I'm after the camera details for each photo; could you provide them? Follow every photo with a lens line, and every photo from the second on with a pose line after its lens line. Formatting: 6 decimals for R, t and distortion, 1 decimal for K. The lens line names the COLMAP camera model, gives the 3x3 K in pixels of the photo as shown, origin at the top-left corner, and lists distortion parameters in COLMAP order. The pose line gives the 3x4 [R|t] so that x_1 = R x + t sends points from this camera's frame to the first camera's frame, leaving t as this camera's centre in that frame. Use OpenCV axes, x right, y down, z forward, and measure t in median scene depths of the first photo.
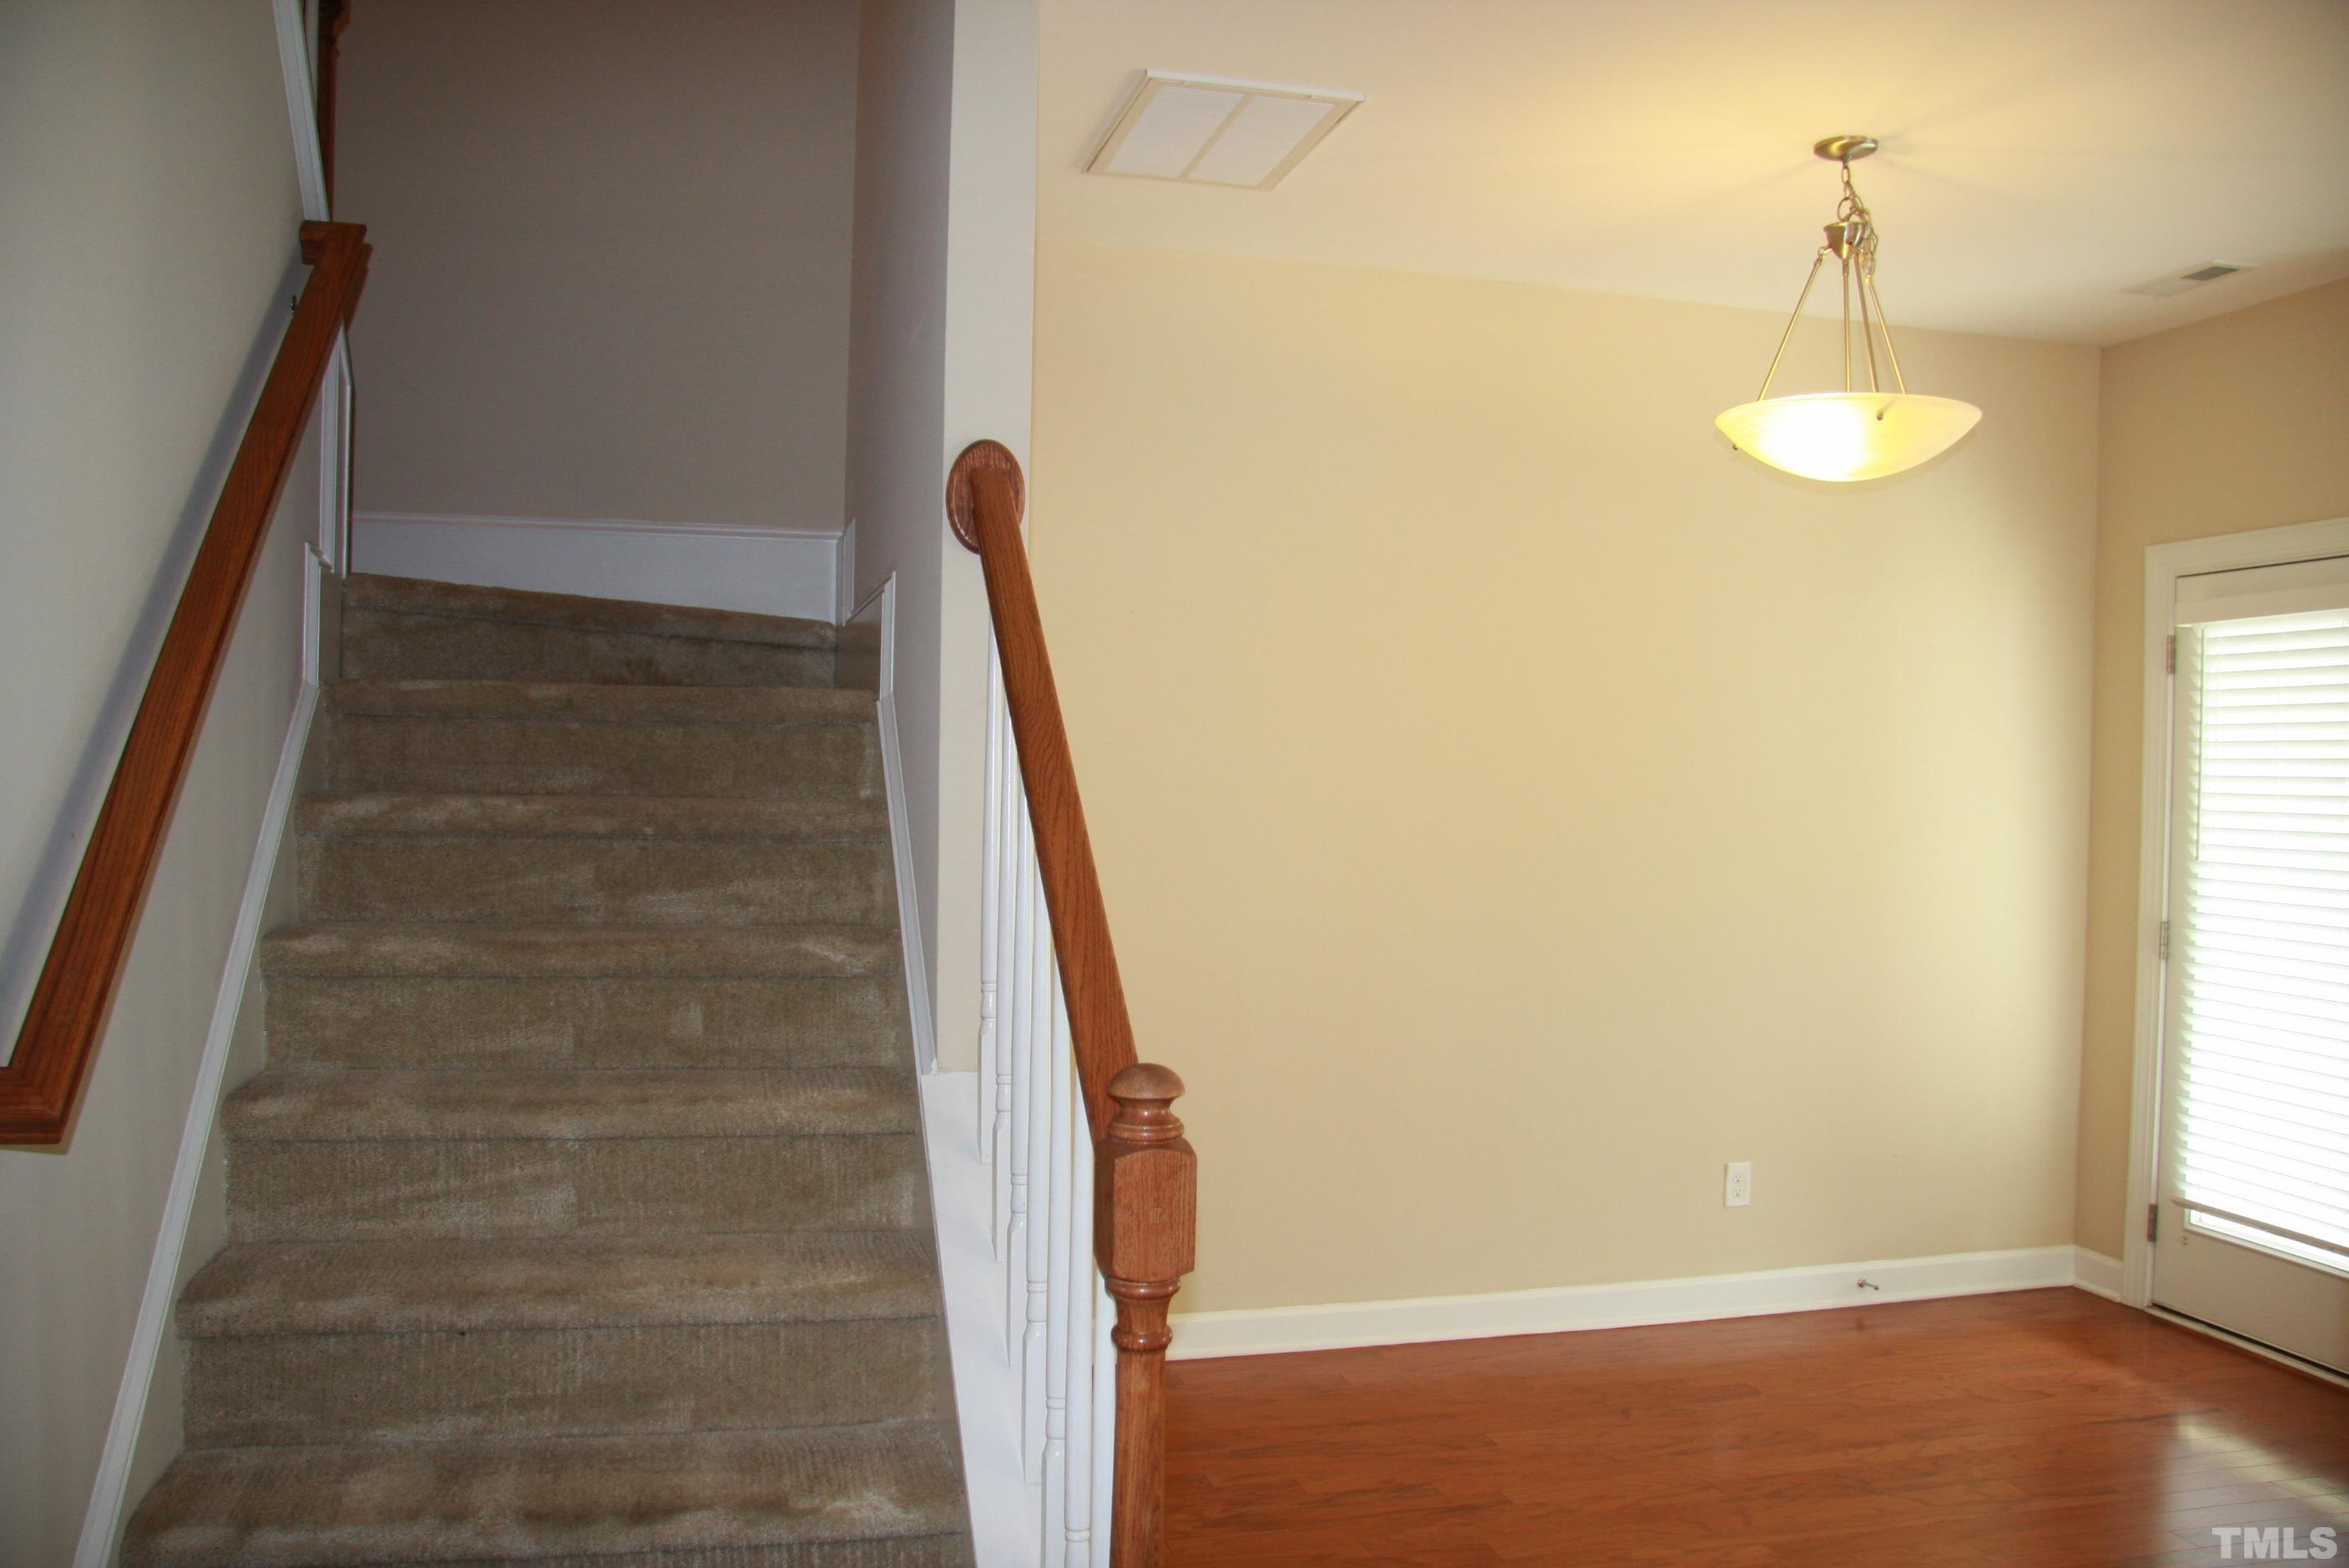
lens RADIAL K [[1829.8, 0, 1165.7], [0, 1829.8, 782.5], [0, 0, 1]] dist [-0.176275, 0.114338]
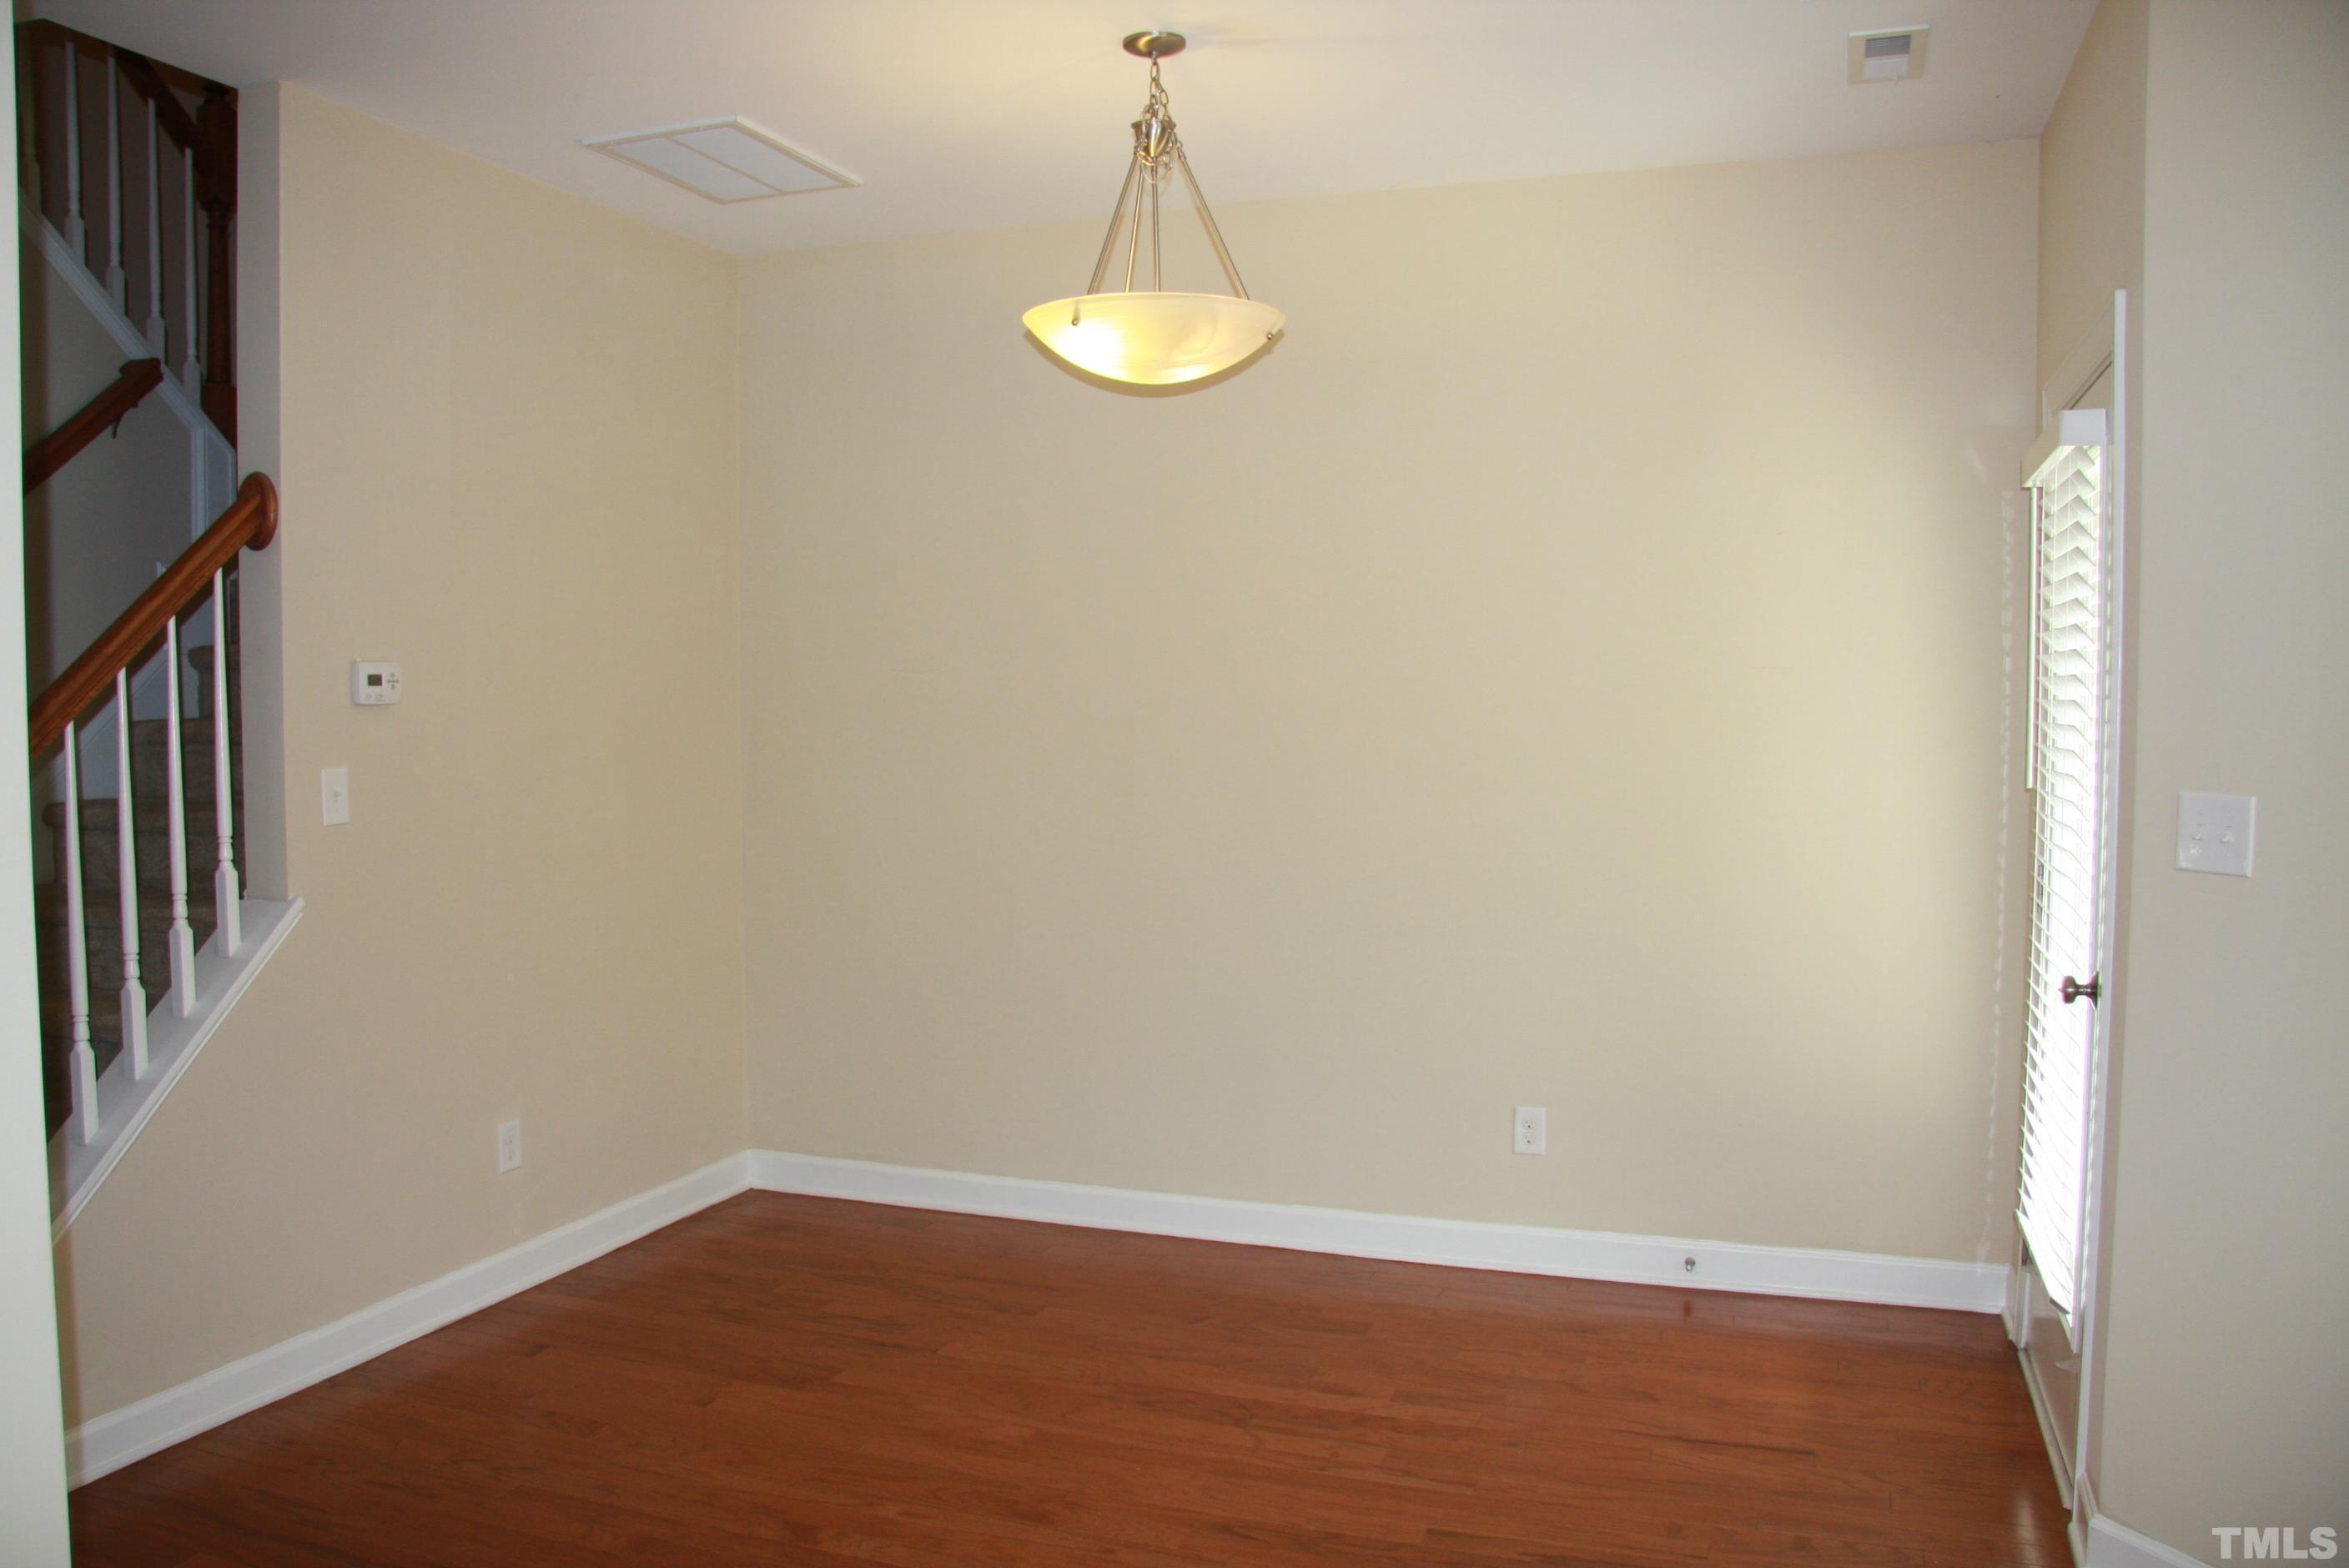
lens RADIAL K [[1829.8, 0, 1162.5], [0, 1829.8, 778.2], [0, 0, 1]] dist [-0.176275, 0.114338]
pose [[0.827194, 0.007710, -0.561864, 0.837266], [0.008618, 0.999614, 0.026405, 0.019456], [0.561851, -0.026684, 0.826808, 0.149244]]
